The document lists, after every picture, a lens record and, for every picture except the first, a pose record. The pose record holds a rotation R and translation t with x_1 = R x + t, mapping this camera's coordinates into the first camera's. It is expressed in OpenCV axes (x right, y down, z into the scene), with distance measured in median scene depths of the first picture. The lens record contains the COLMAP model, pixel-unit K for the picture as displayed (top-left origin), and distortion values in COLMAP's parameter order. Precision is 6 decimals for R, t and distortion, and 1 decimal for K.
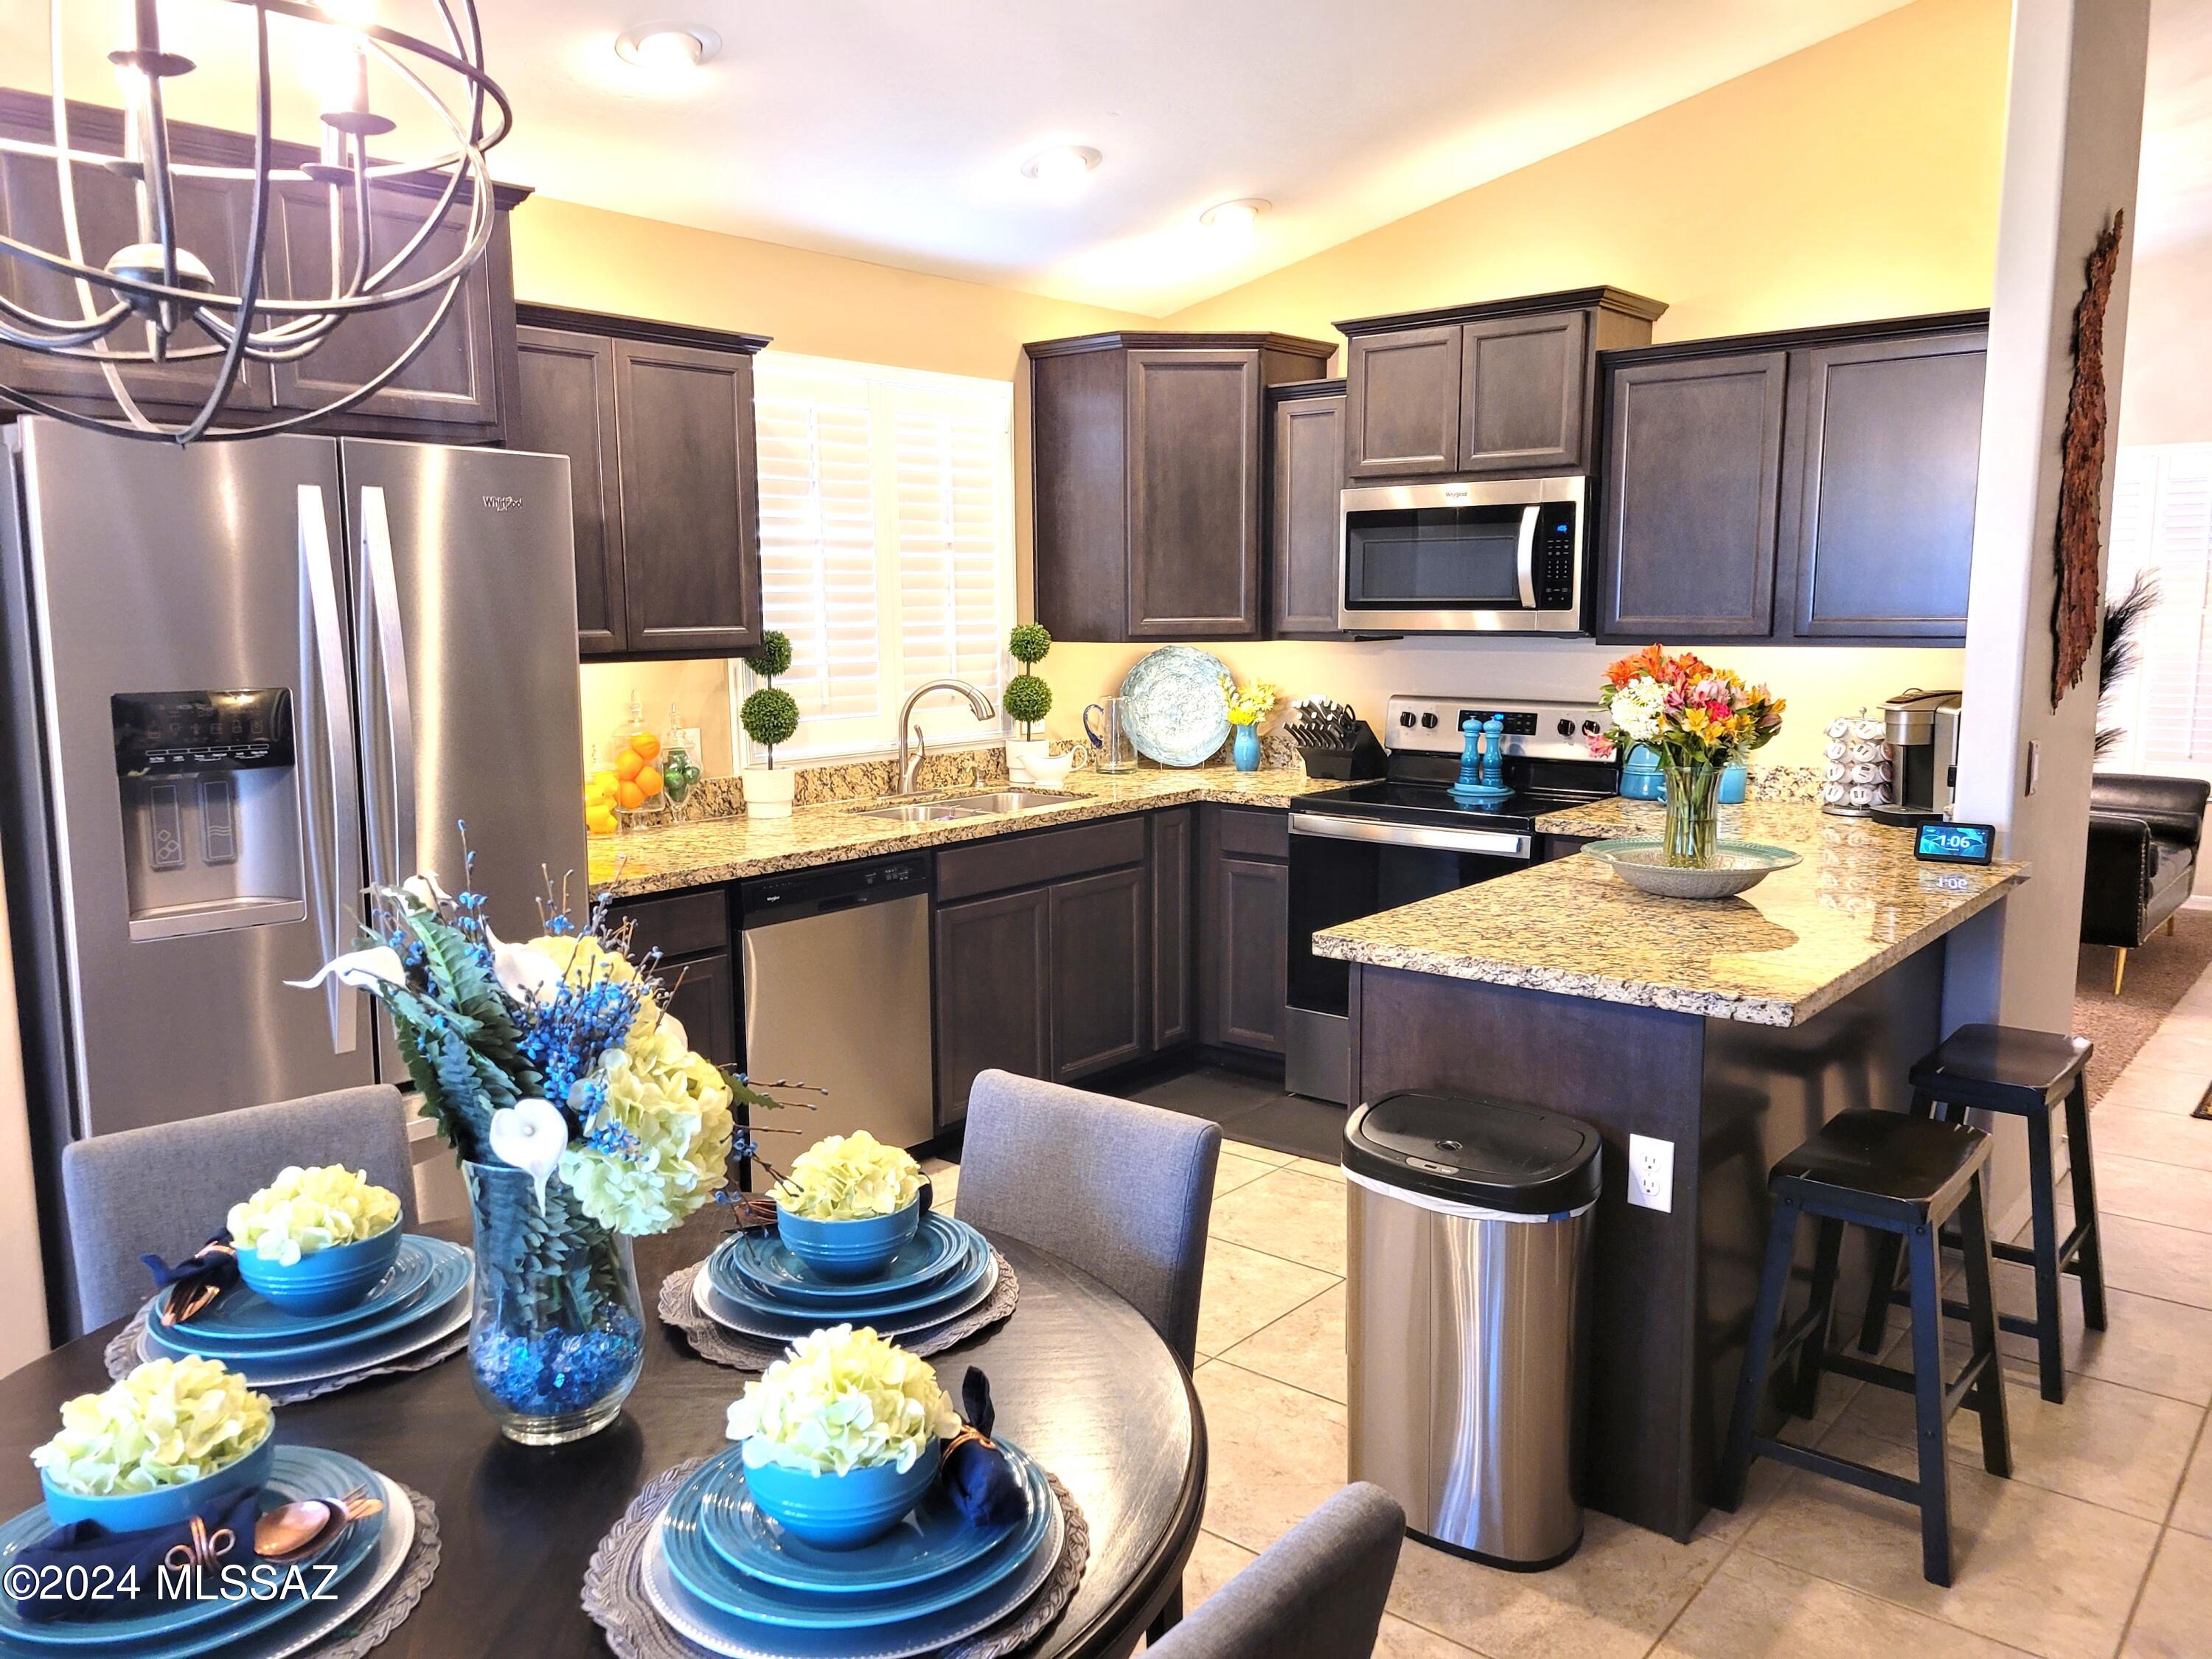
lens RADIAL K [[1652.4, 0, 1074.6], [0, 1652.4, 833.3], [0, 0, 1]] dist [0.059462, -0.042695]
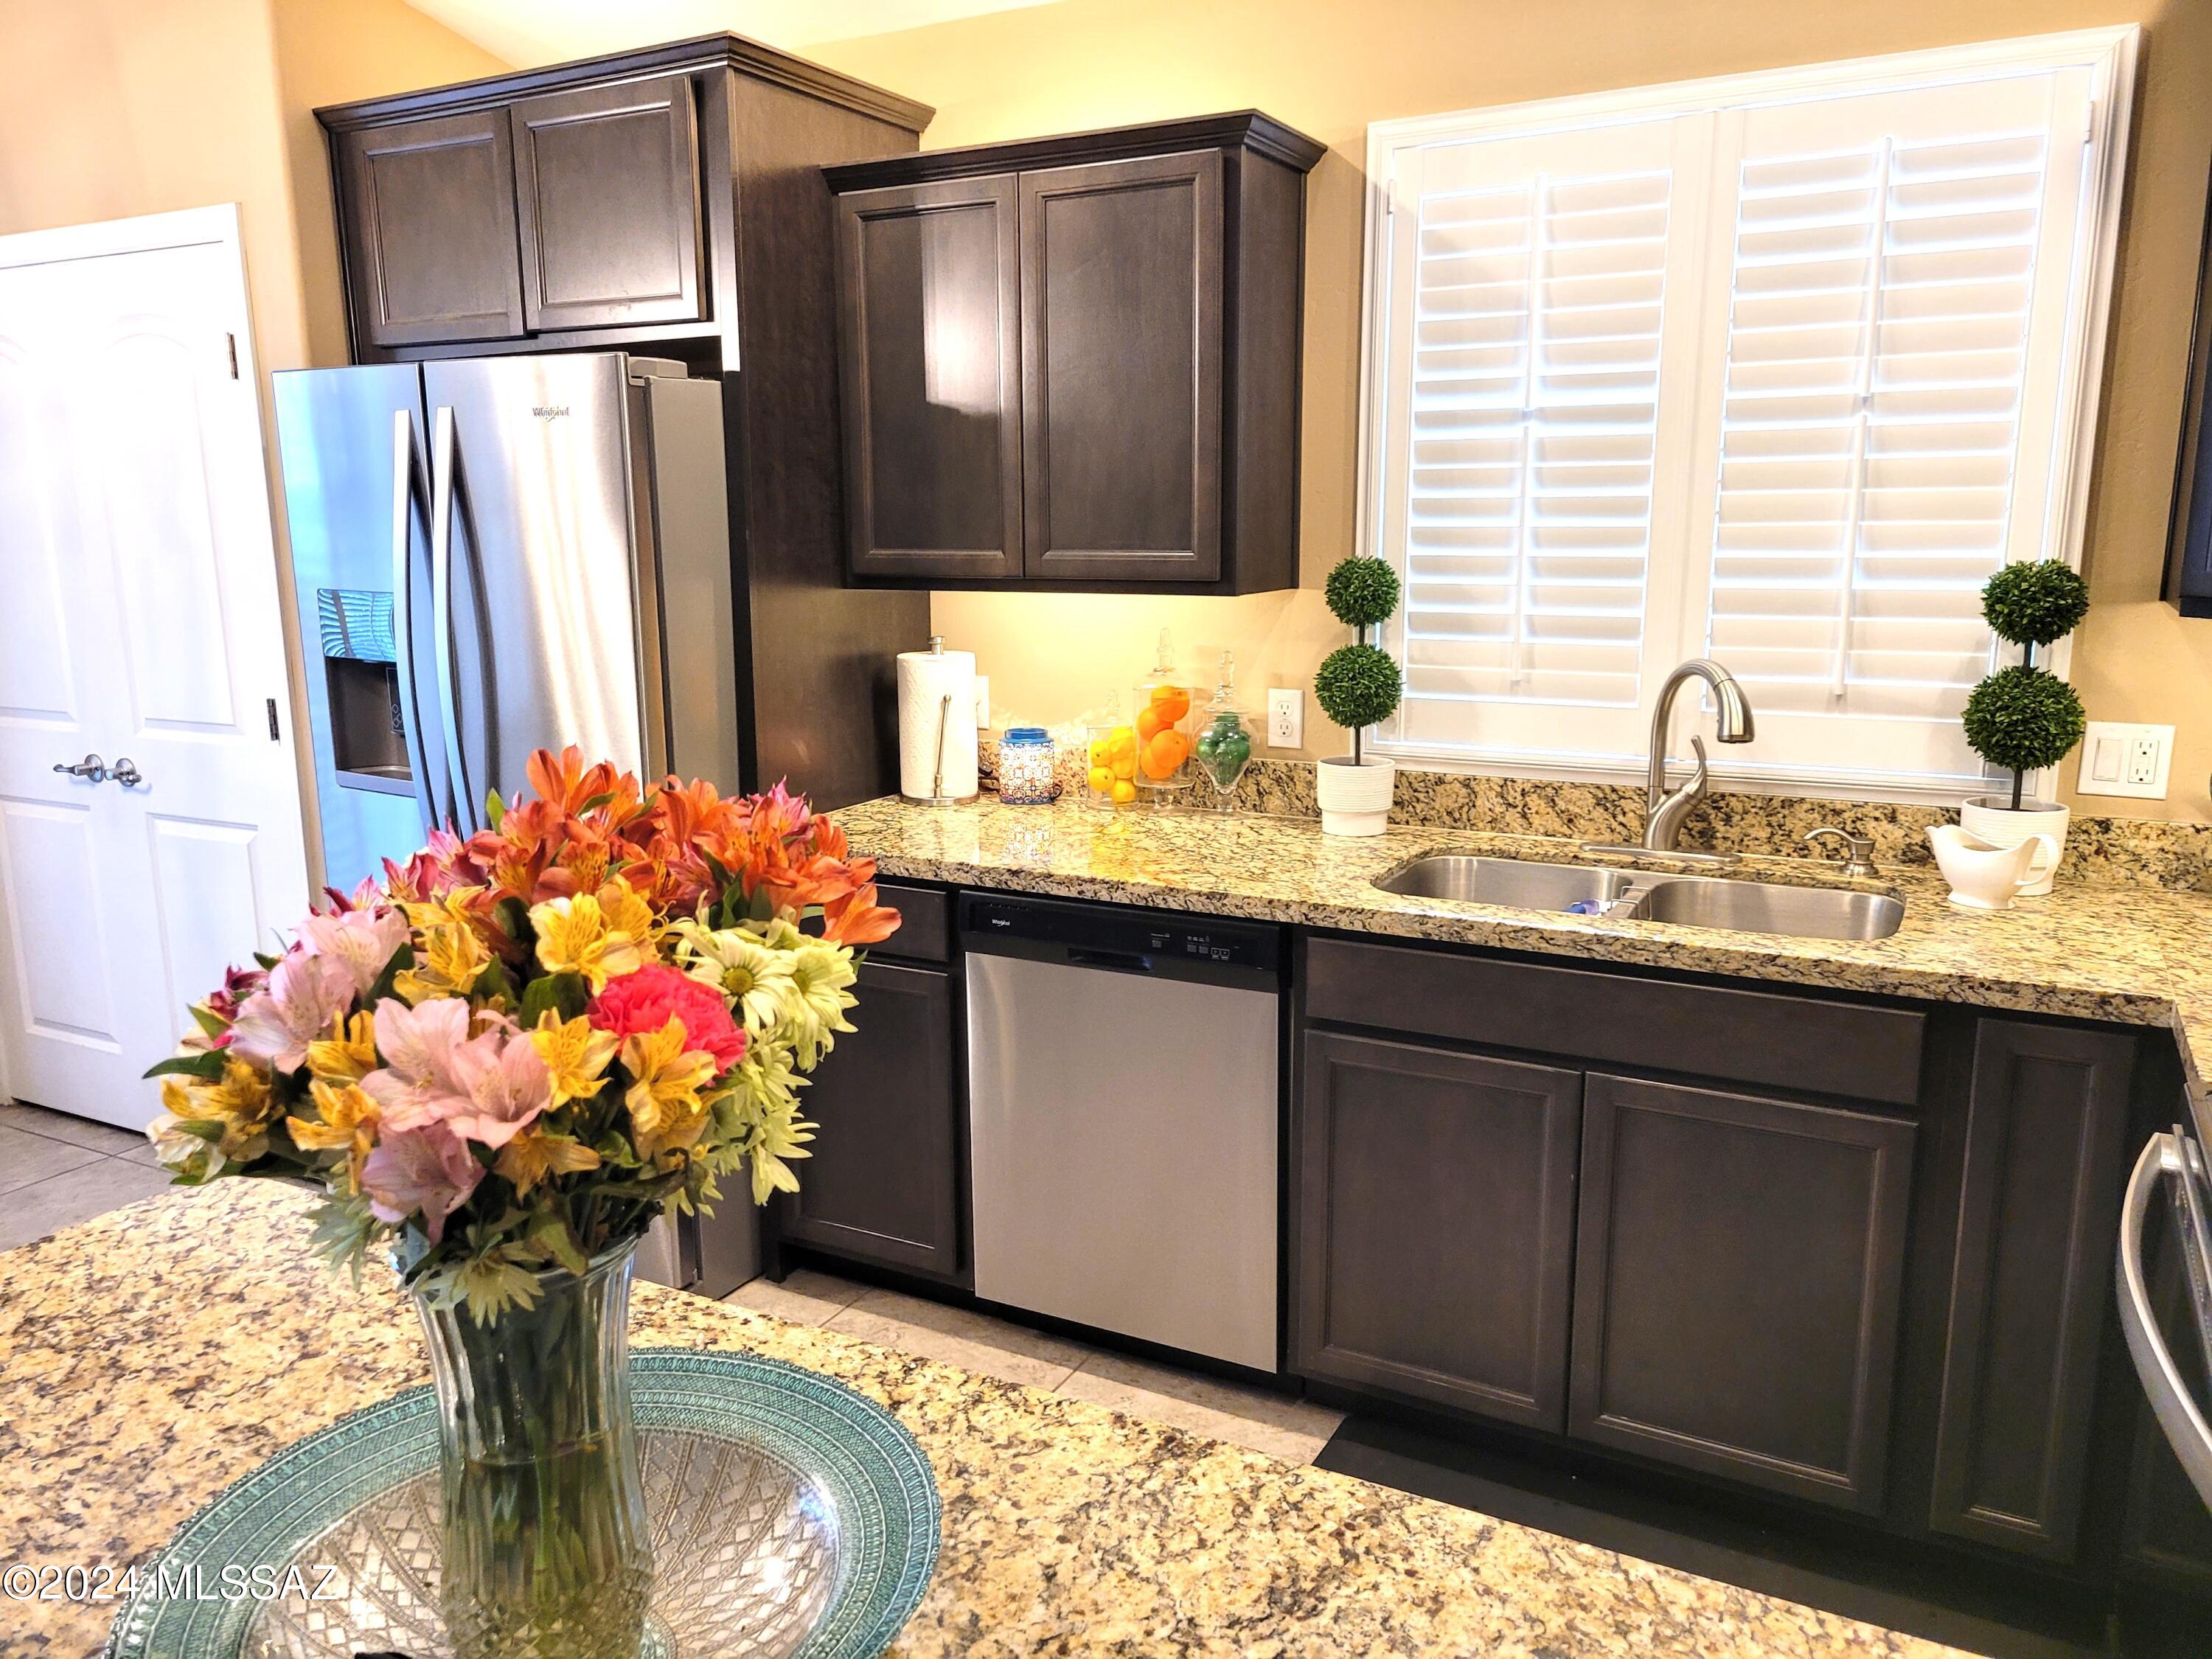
lens RADIAL K [[1652.4, 0, 1066.0], [0, 1652.4, 843.6], [0, 0, 1]] dist [0.059462, -0.042695]
pose [[0.197628, 0.204913, -0.958621, 0.486568], [-0.131273, 0.974632, 0.181273, -0.123071], [0.971448, 0.090016, 0.219514, 0.795251]]
